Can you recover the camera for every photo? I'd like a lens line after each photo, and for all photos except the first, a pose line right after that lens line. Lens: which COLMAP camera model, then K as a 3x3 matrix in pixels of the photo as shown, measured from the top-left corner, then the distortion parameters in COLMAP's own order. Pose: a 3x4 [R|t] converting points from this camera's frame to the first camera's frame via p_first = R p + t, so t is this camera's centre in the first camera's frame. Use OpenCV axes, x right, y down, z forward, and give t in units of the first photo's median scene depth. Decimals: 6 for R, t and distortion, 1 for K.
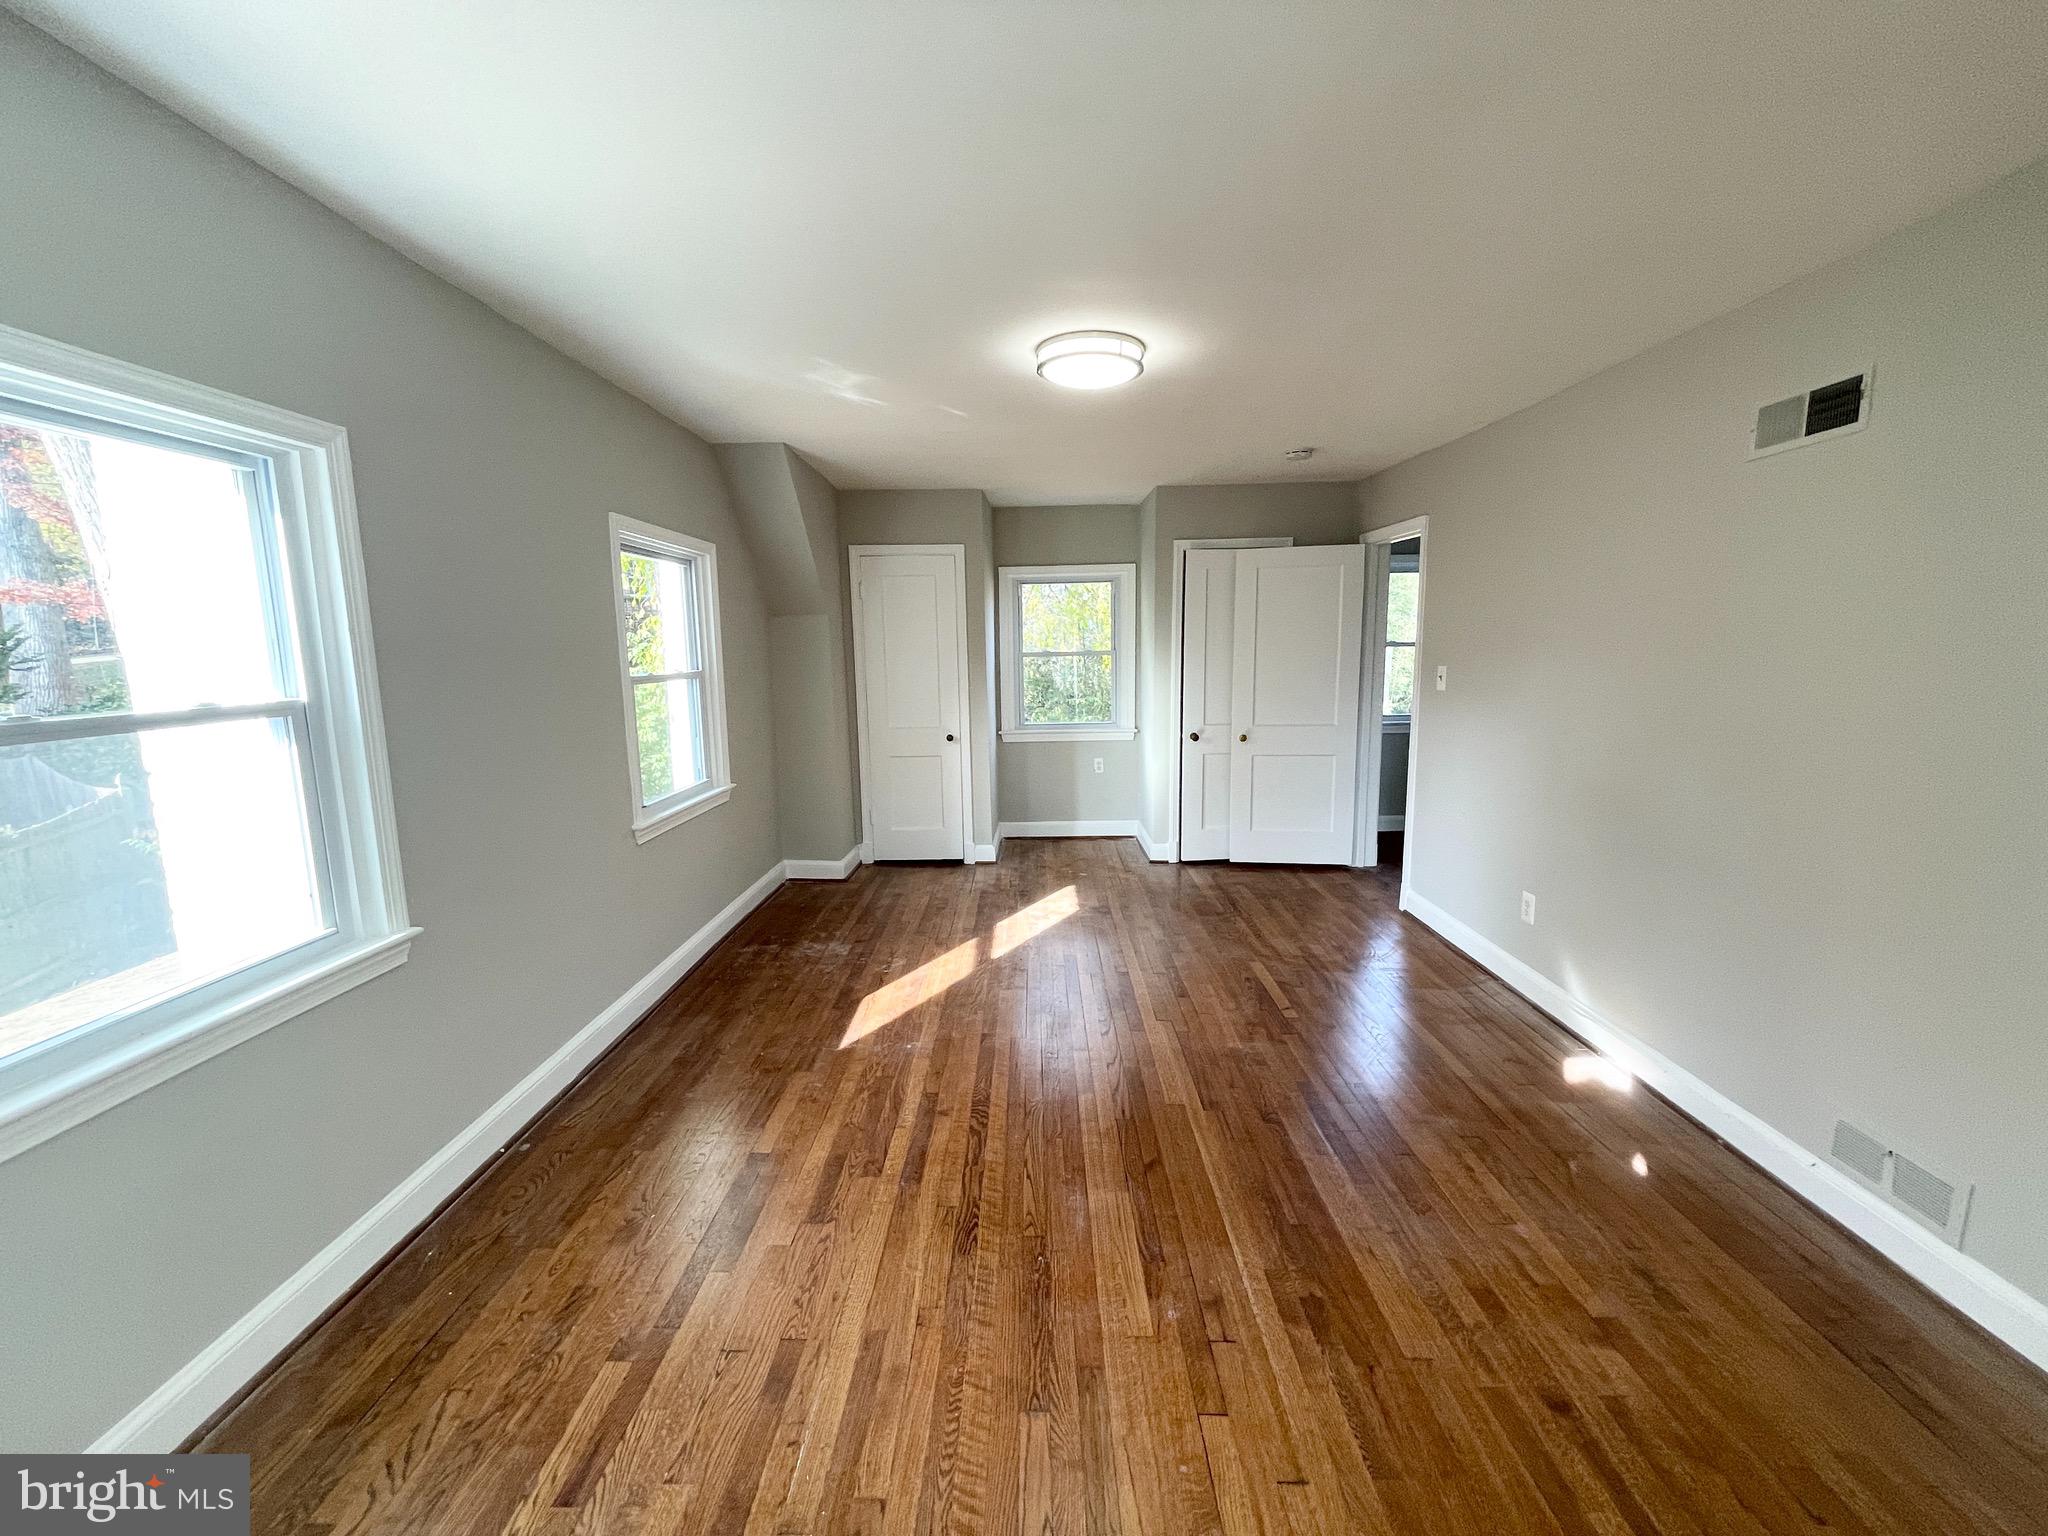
lens RADIAL K [[828.3, 0, 1017.6], [0, 828.3, 766.6], [0, 0, 1]] dist [-0.000097, 0.000414]
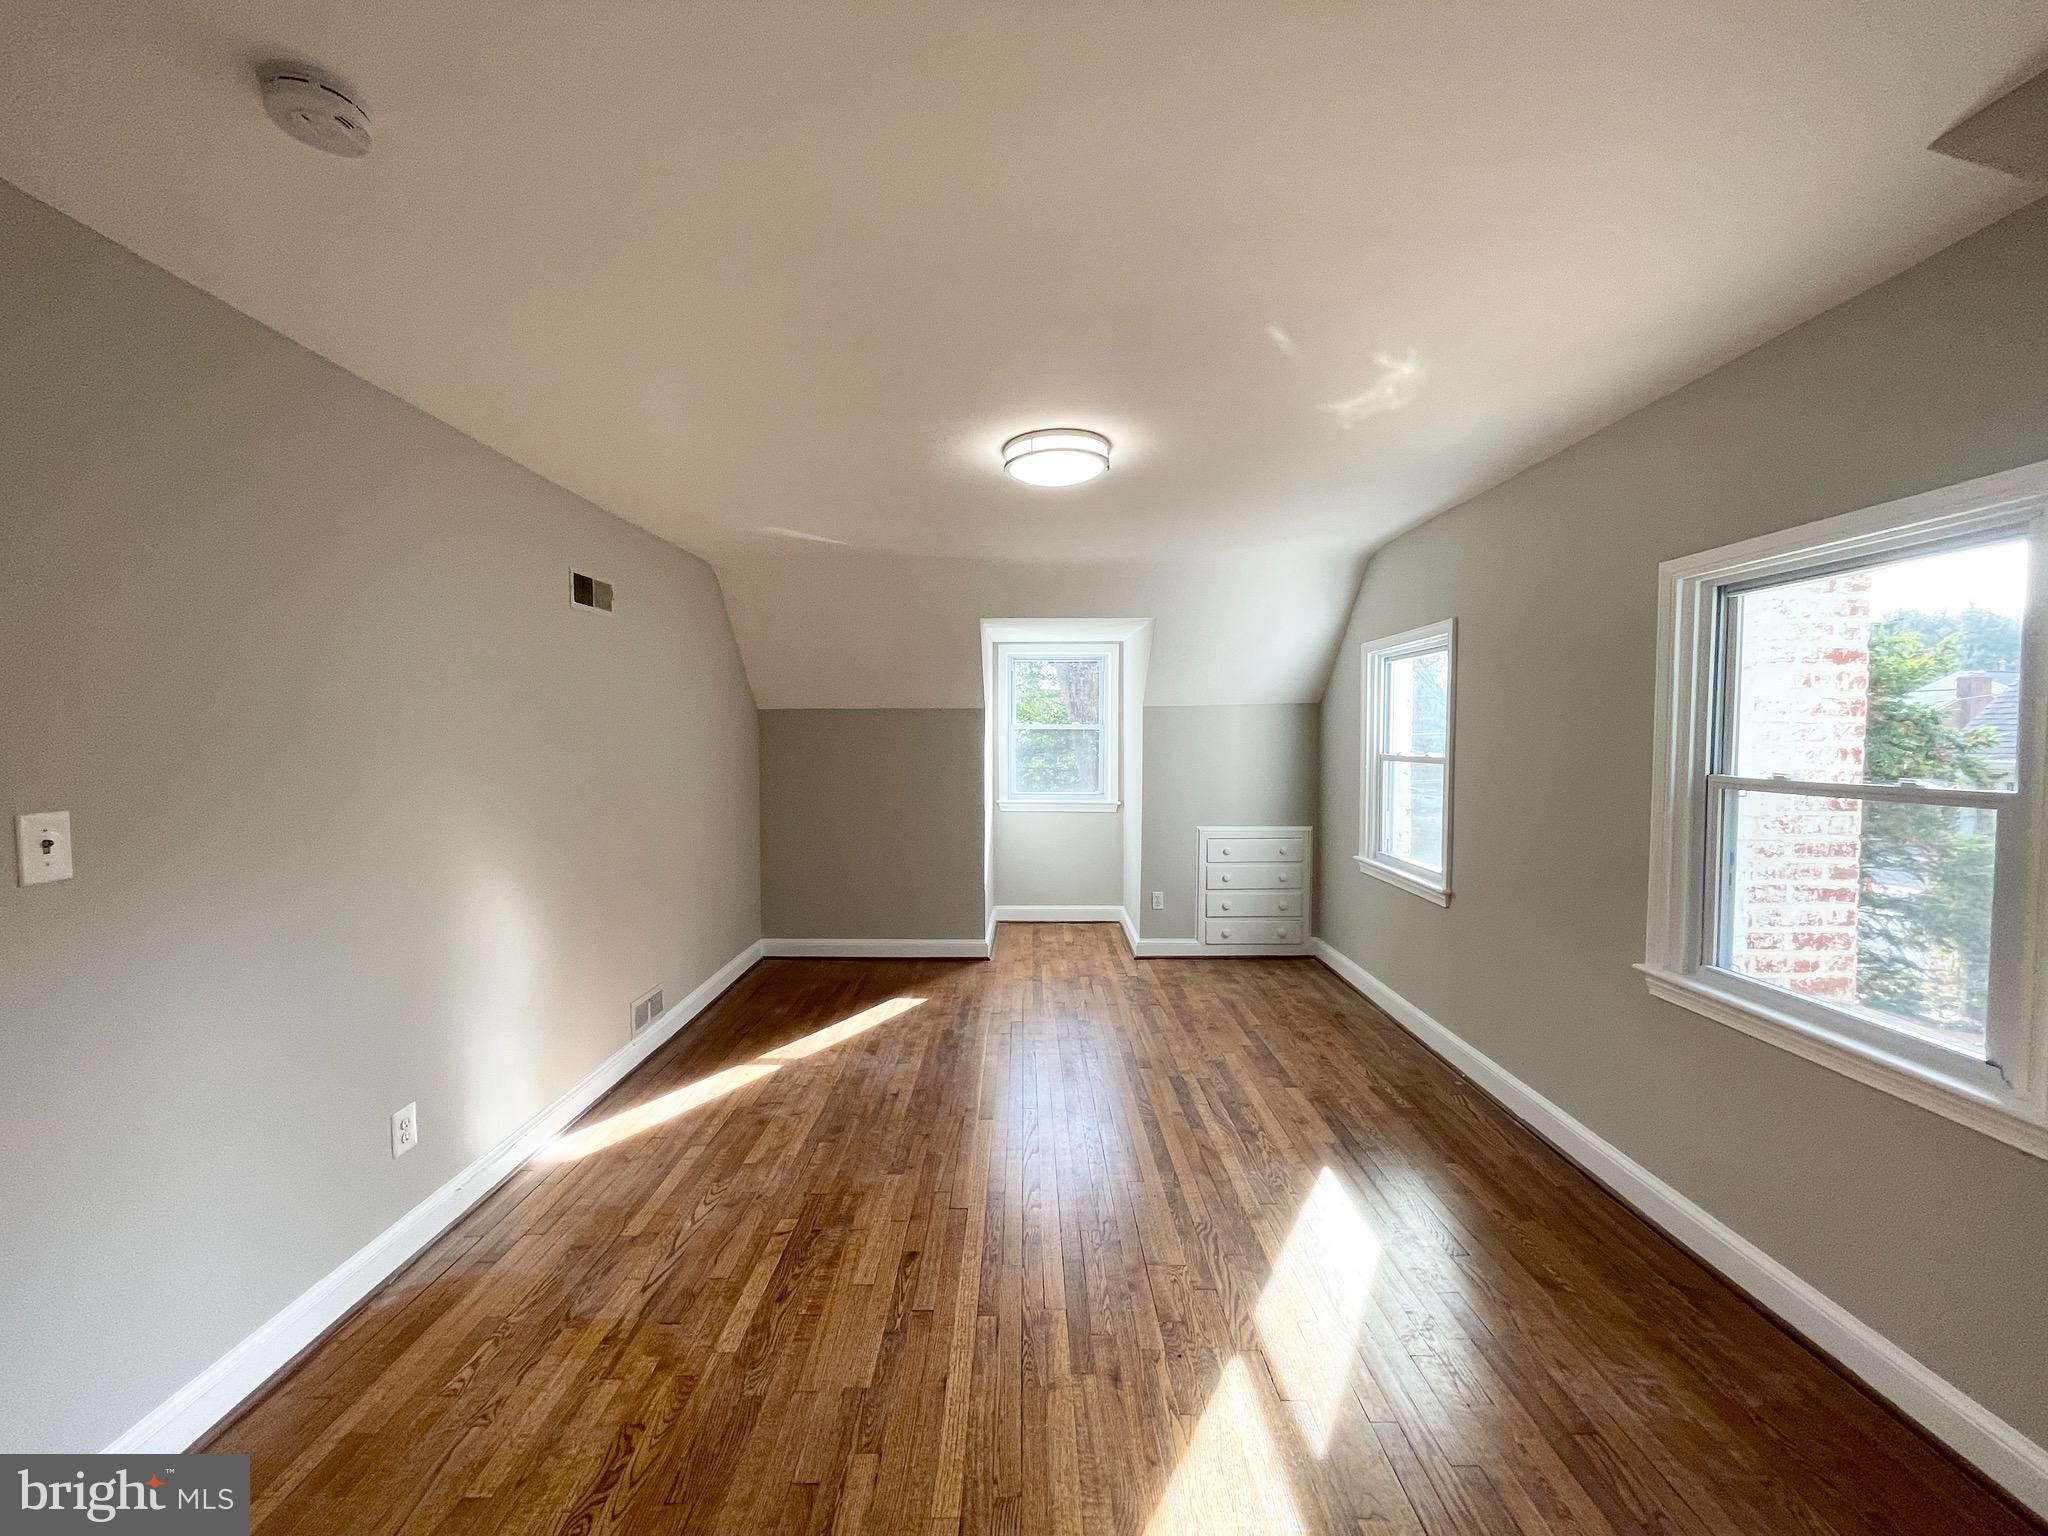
lens RADIAL K [[828.3, 0, 1020.2], [0, 828.3, 773.6], [0, 0, 1]] dist [-0.000097, 0.000414]
pose [[-0.999843, 0.012543, -0.012534, 0.126113], [0.009902, 0.981311, 0.192172, -0.259321], [0.014710, 0.192018, -0.981281, 1.739843]]
